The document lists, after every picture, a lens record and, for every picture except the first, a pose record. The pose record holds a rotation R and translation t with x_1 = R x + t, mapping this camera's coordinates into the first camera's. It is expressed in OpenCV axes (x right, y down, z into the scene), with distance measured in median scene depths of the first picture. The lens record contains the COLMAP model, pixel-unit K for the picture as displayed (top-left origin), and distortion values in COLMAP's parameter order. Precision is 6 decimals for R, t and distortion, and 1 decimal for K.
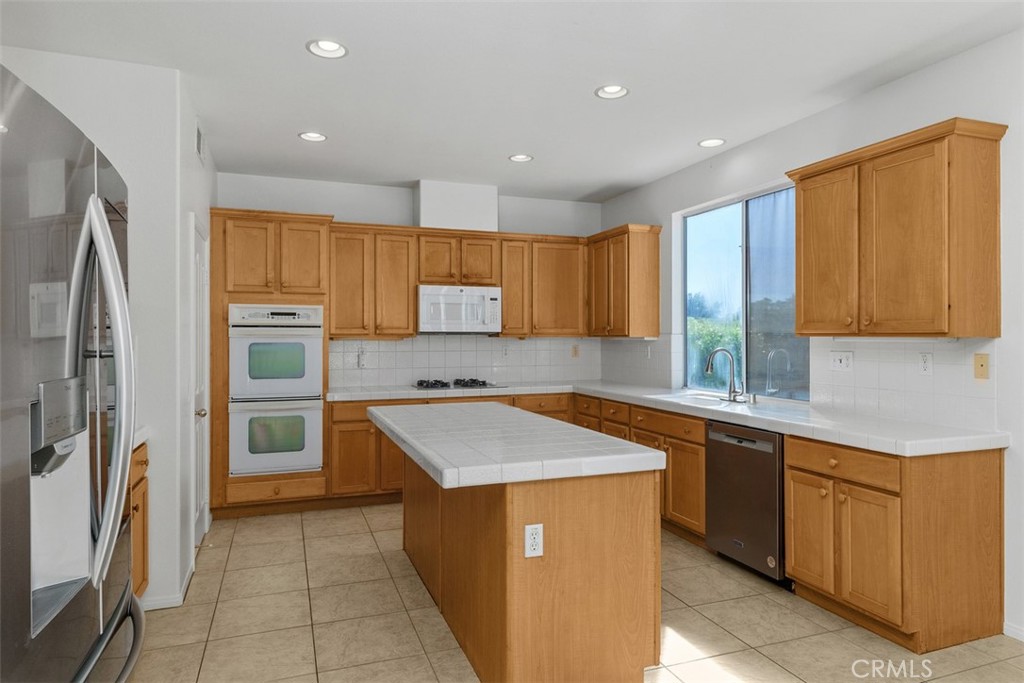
lens RADIAL K [[620.3, 0, 511.7], [0, 620.3, 343.8], [0, 0, 1]] dist [0.003672, 0.000213]
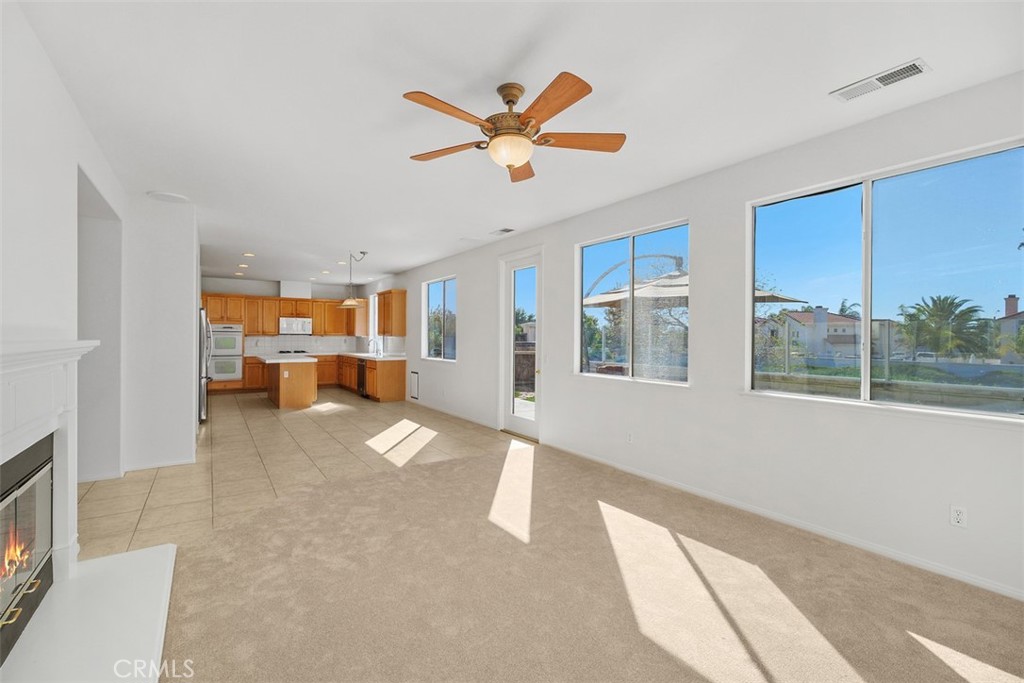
lens RADIAL K [[445.6, 0, 513.6], [0, 445.6, 334.0], [0, 0, 1]] dist [0.000773, -0.001680]
pose [[0.966826, 0.007809, 0.255317, 0.375139], [-0.006556, 0.999962, -0.005758, -0.012697], [-0.255352, 0.003894, 0.966840, -1.286426]]
